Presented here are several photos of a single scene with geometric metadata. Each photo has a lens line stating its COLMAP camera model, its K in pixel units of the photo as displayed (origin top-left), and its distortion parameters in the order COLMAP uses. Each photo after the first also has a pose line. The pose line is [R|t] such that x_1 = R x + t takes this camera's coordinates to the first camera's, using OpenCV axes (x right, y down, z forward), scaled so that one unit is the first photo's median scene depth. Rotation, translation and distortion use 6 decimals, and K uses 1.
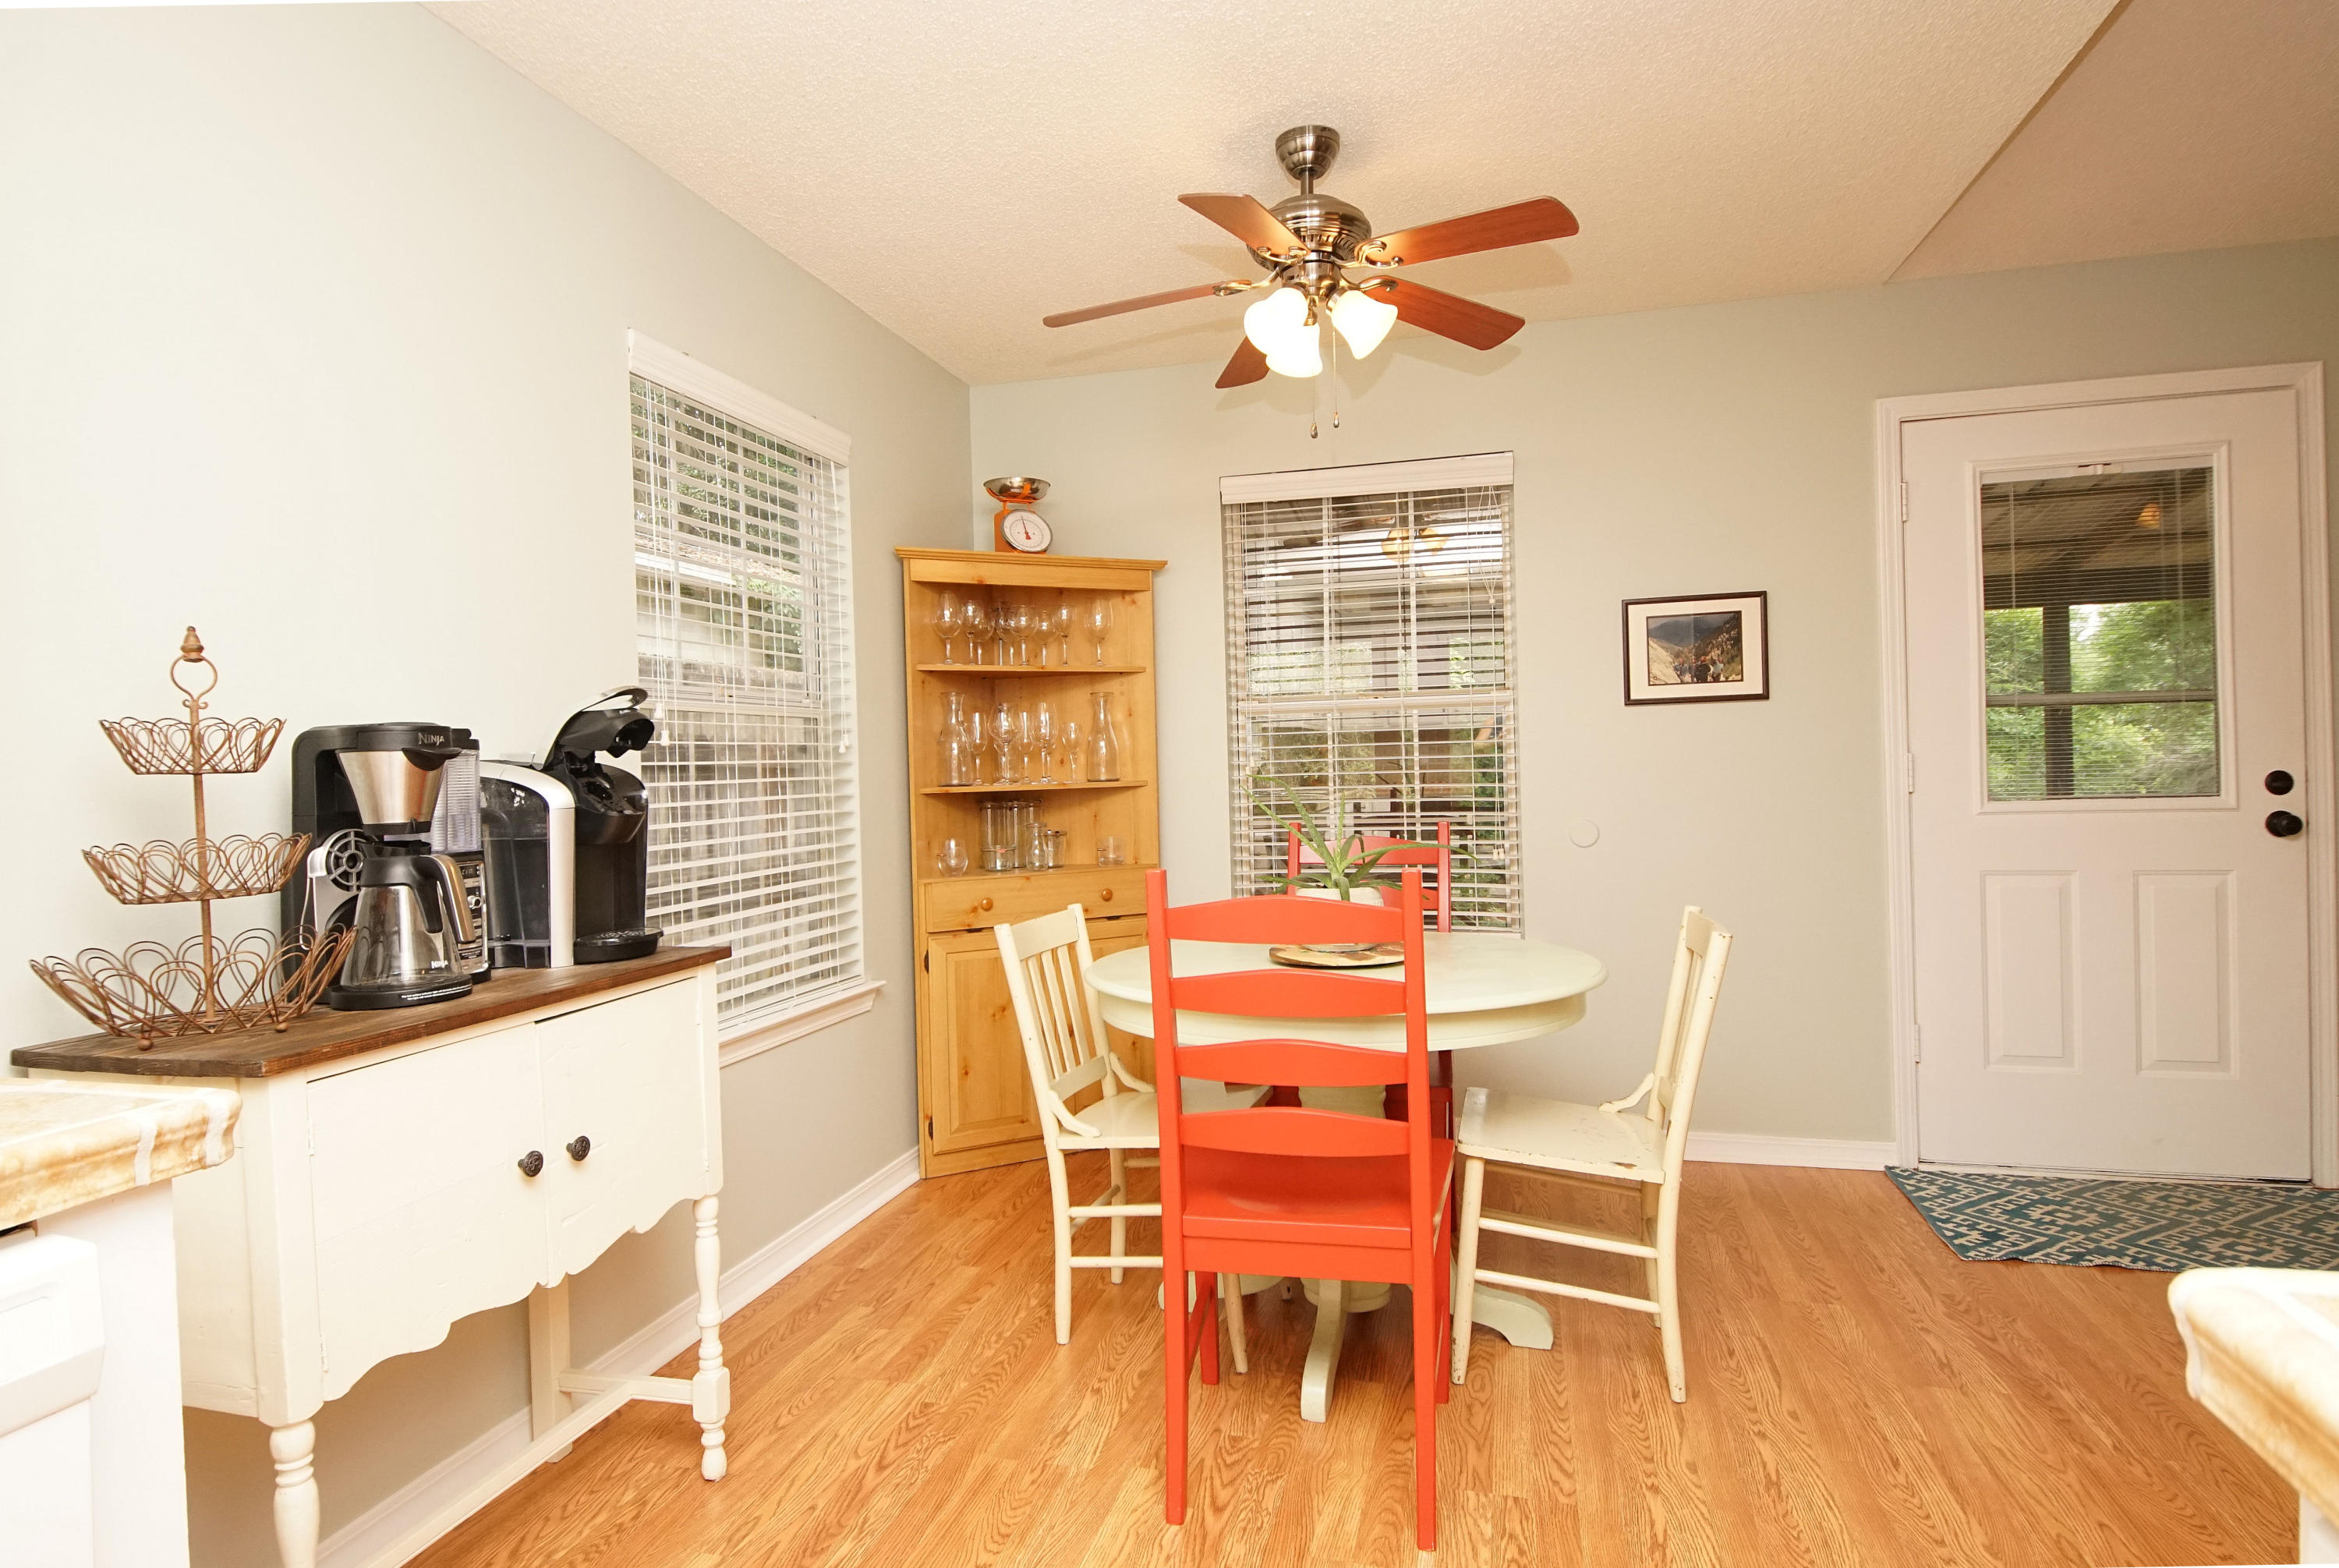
lens RADIAL K [[1276.3, 0, 1152.5], [0, 1276.3, 772.8], [0, 0, 1]] dist [0.042964, -0.046713]
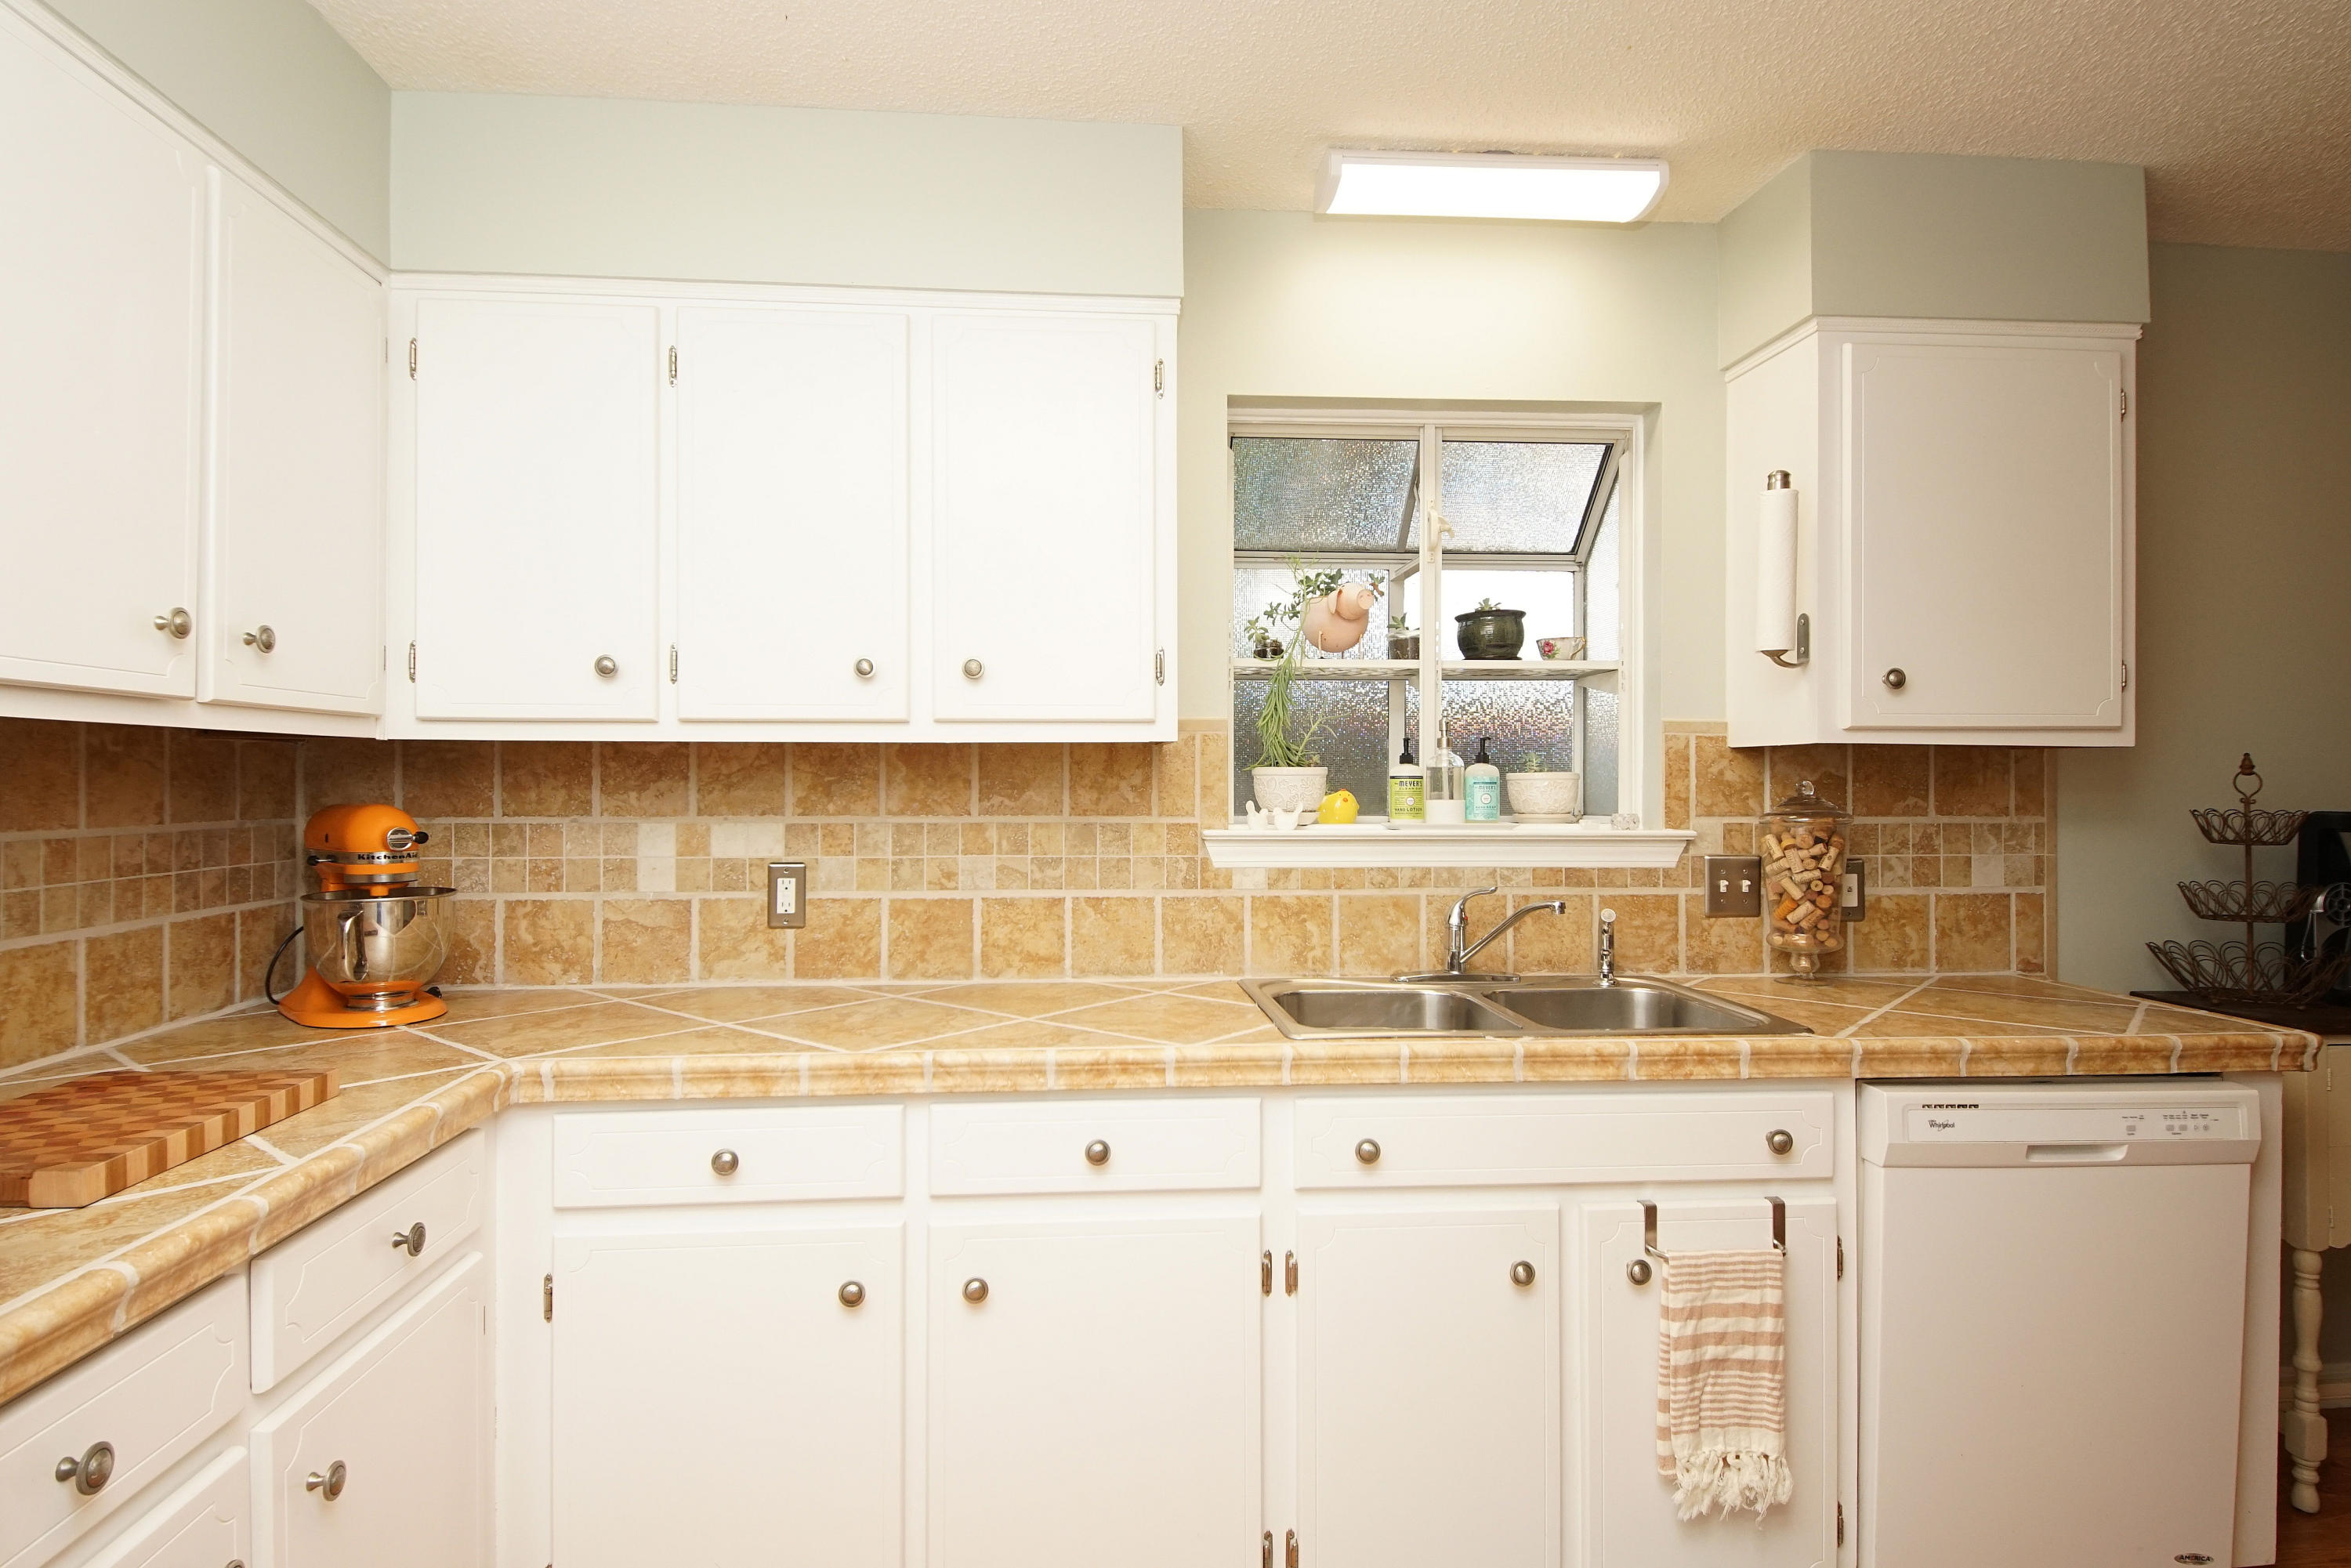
lens RADIAL K [[1259.4, 0, 1158.1], [0, 1259.4, 772.5], [0, 0, 1]] dist [0.041705, -0.041370]
pose [[0.339670, 0.025279, -0.940205, 0.148293], [-0.019713, 0.999611, 0.019754, -0.046624], [0.940338, 0.011824, 0.340036, -0.419730]]
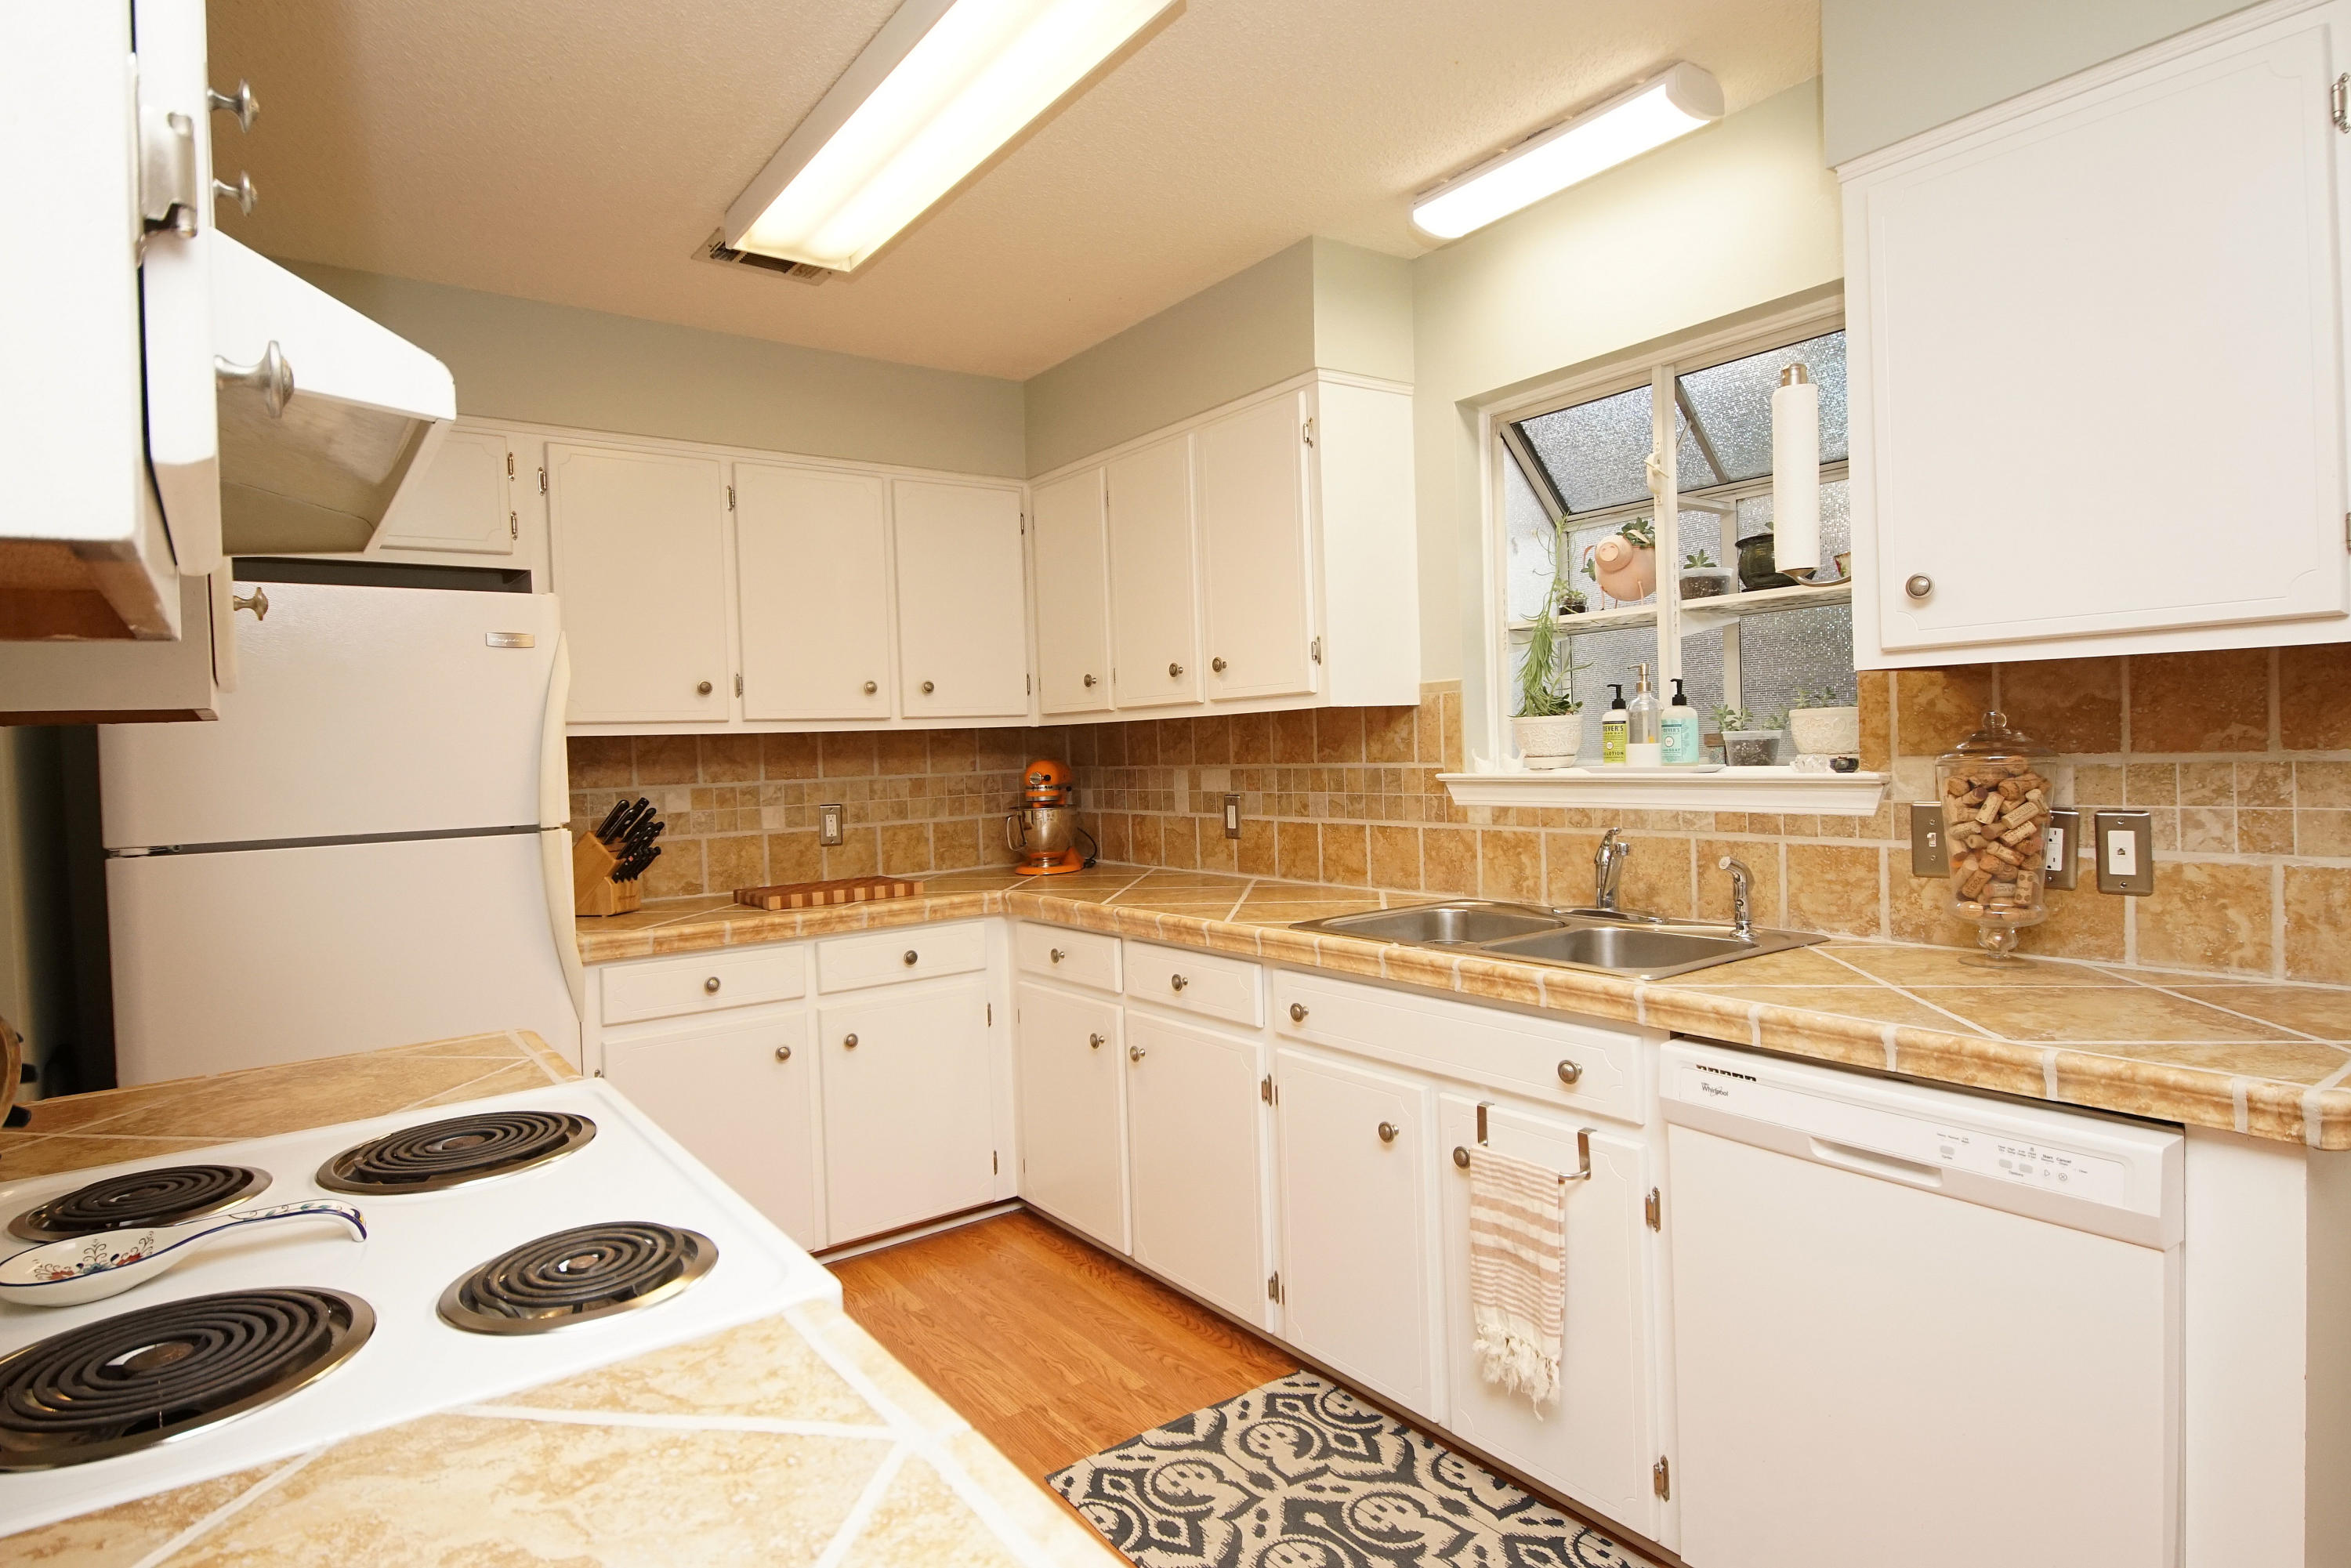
lens RADIAL K [[1259.4, 0, 1158.1], [0, 1259.4, 772.5], [0, 0, 1]] dist [0.041705, -0.041370]
pose [[-0.625556, 0.068976, -0.777124, 0.291762], [0.047765, 0.997602, 0.050096, -0.054272], [0.778716, -0.005782, -0.627350, 0.311804]]
